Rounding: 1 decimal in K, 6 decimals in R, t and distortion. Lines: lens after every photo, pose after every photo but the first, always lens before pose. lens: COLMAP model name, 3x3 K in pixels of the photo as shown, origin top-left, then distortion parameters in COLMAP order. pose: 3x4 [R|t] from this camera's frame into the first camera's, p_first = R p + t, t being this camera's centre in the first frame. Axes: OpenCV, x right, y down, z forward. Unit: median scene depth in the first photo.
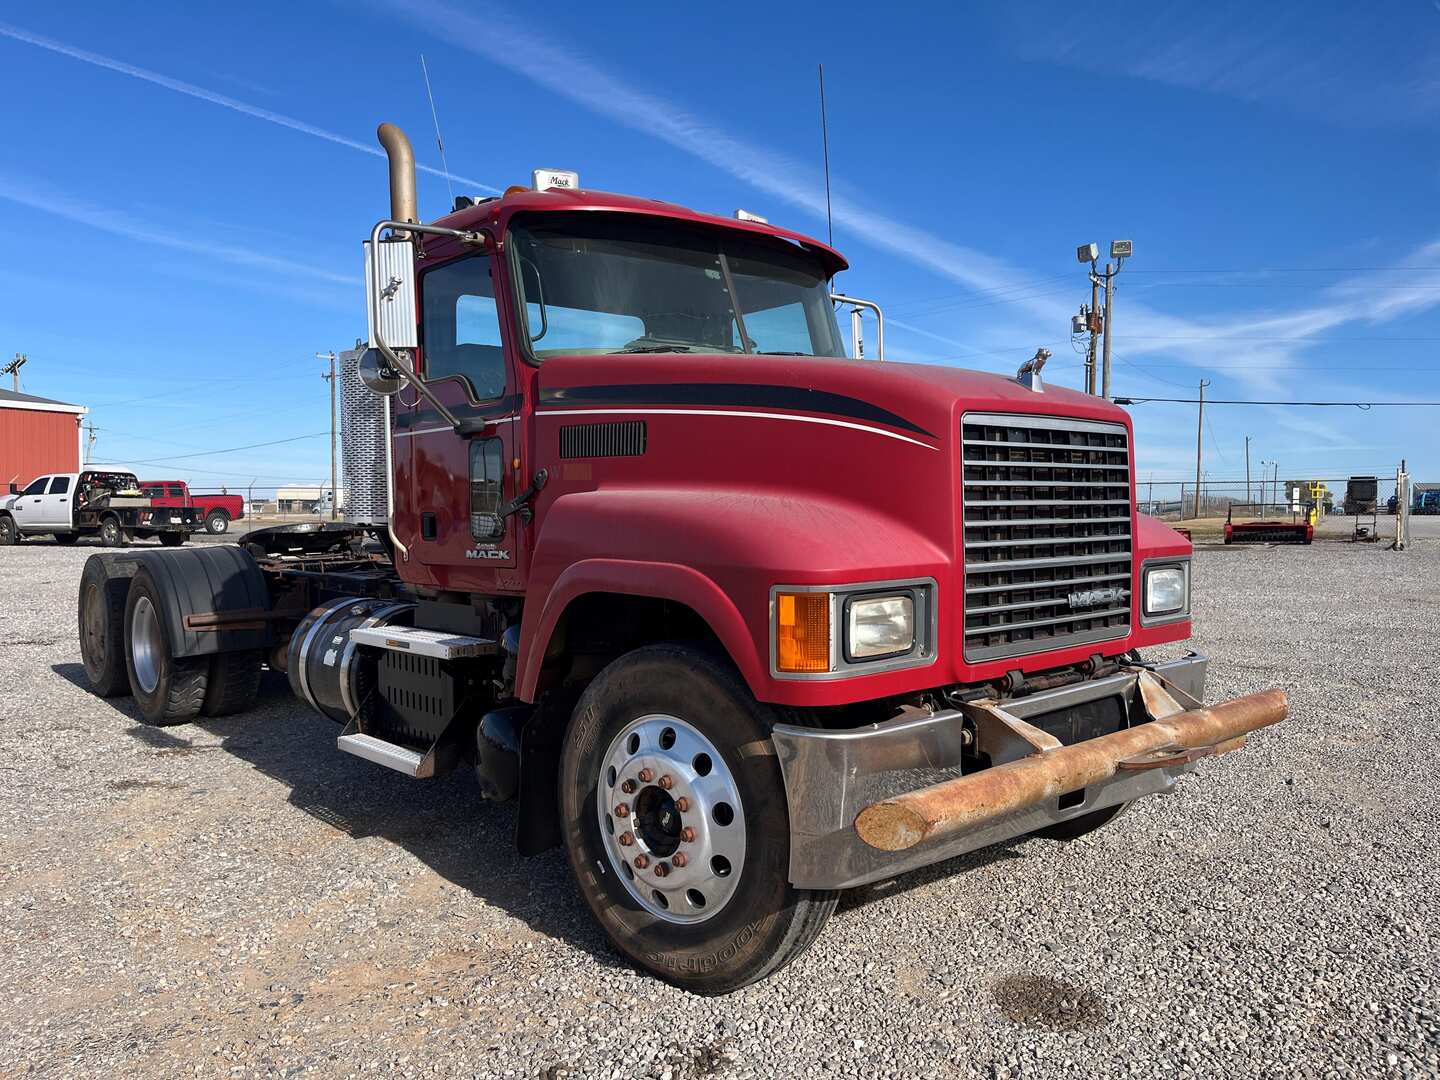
lens RADIAL K [[1086.9, 0, 697.4], [0, 1086.9, 533.2], [0, 0, 1]] dist [0.042791, -0.055160]
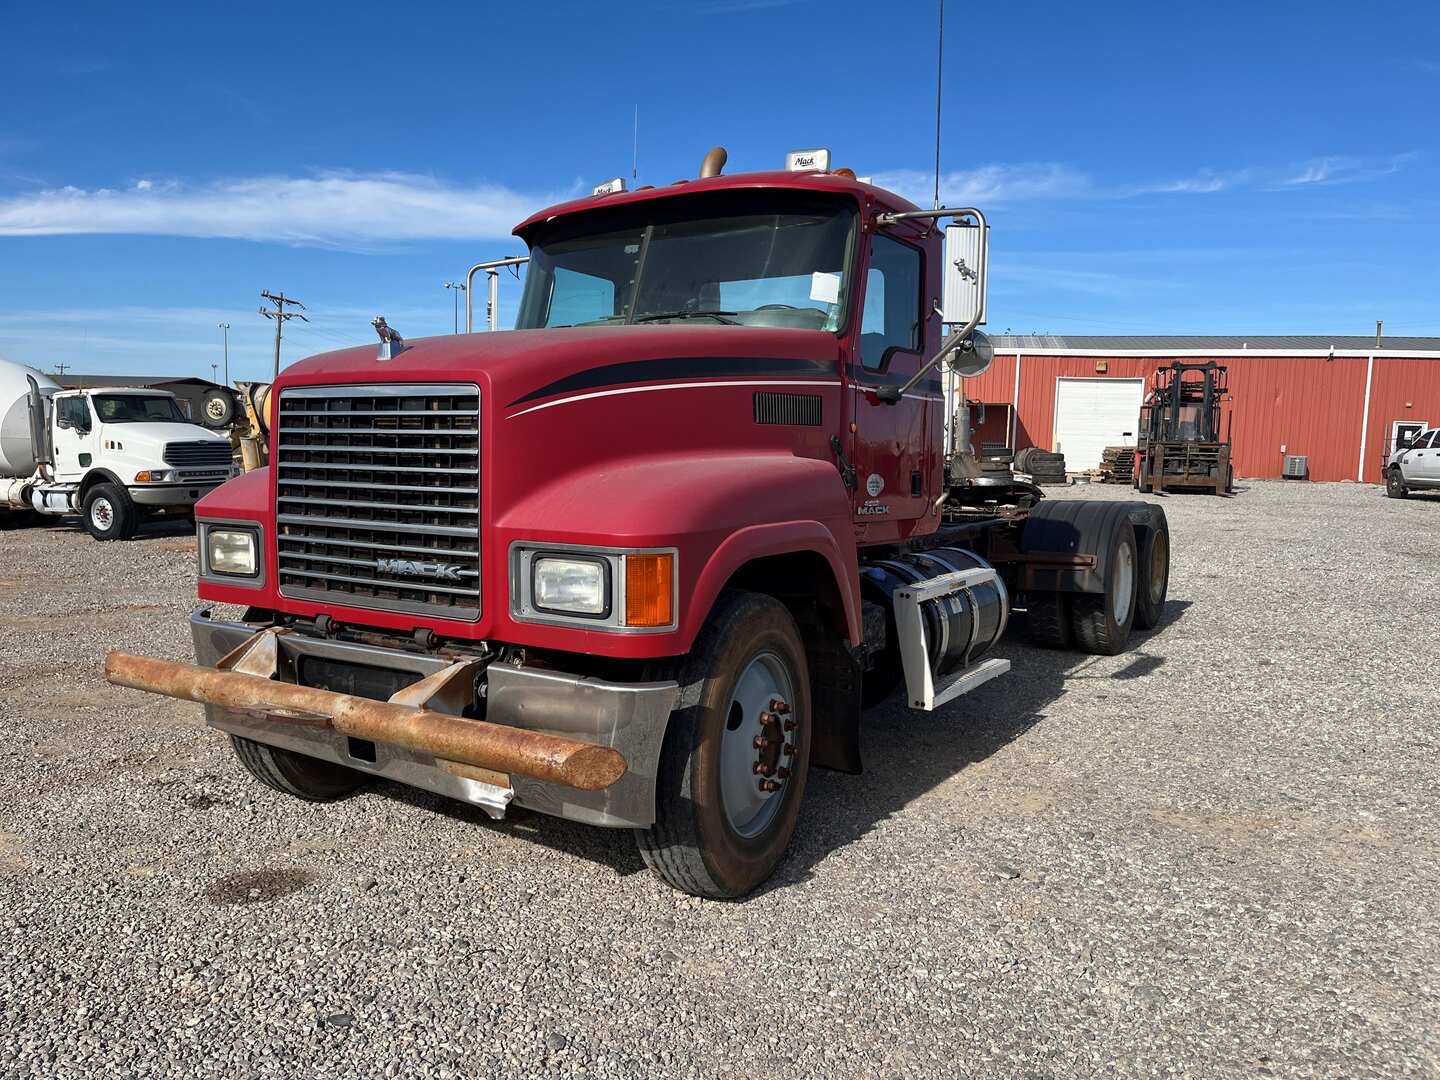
lens RADIAL K [[1086.9, 0, 727.1], [0, 1086.9, 538.4], [0, 0, 1]] dist [0.042791, -0.055160]
pose [[0.287340, 0.090688, -0.953526, 1.353975], [-0.044362, 0.995699, 0.081331, -0.057865], [0.956801, 0.018931, 0.290127, 0.979564]]
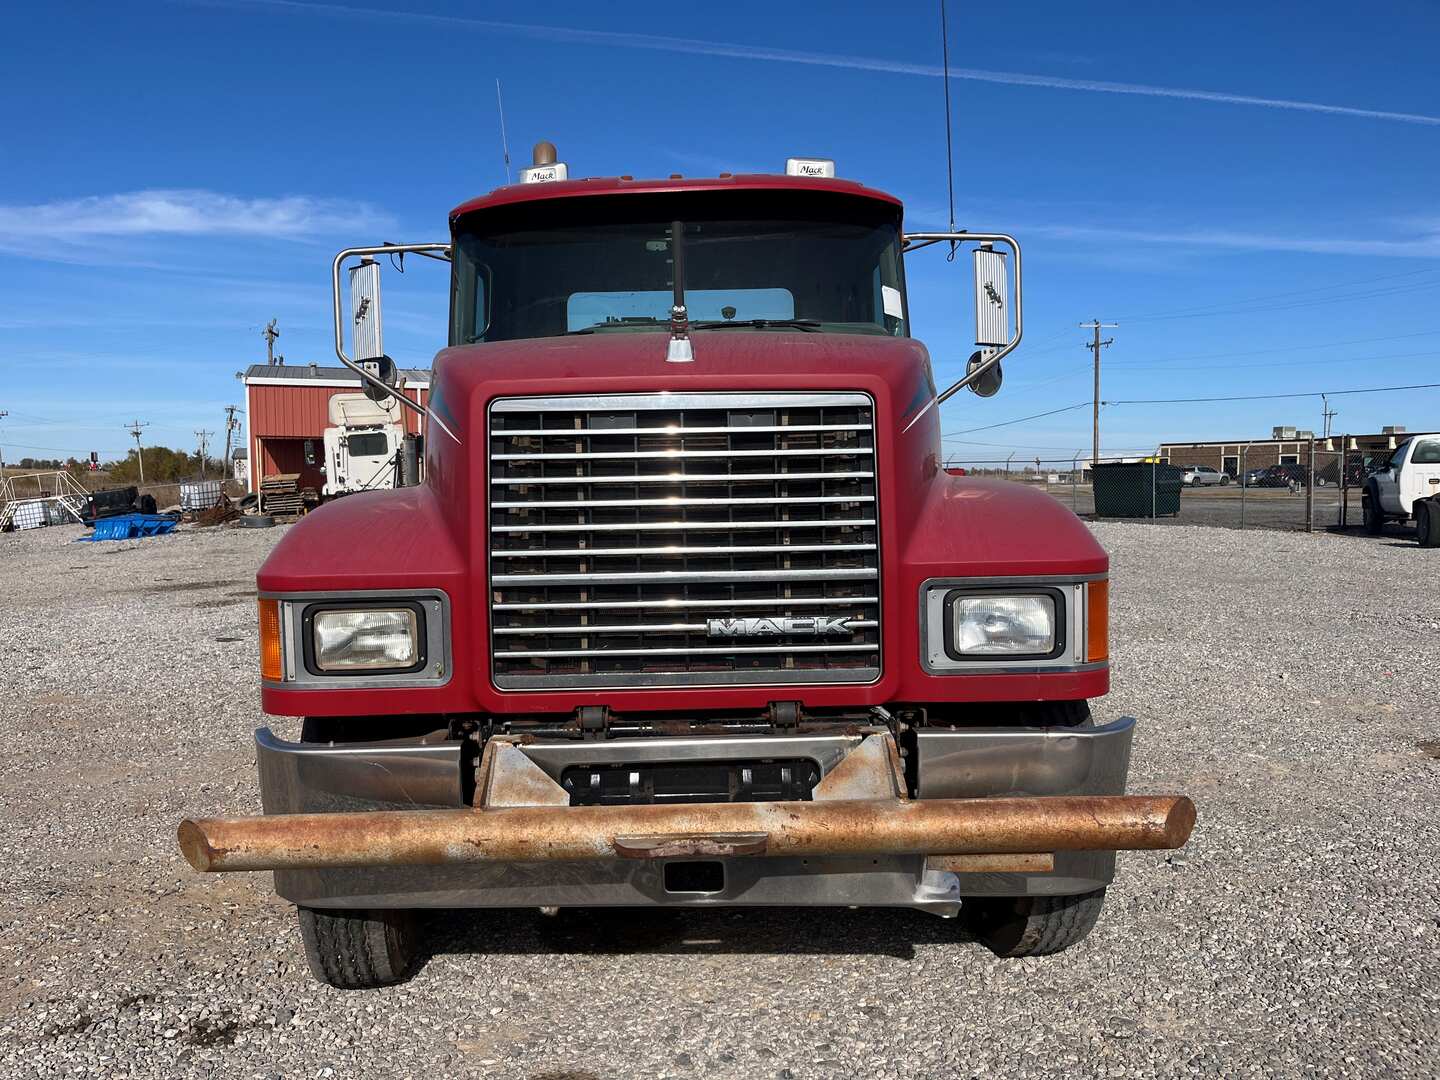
lens RADIAL K [[1086.9, 0, 704.9], [0, 1086.9, 535.5], [0, 0, 1]] dist [0.042791, -0.055160]
pose [[0.760402, 0.024583, -0.648987, 0.811003], [-0.005210, 0.999482, 0.031755, -0.027438], [0.649431, -0.020765, 0.760137, 0.398371]]
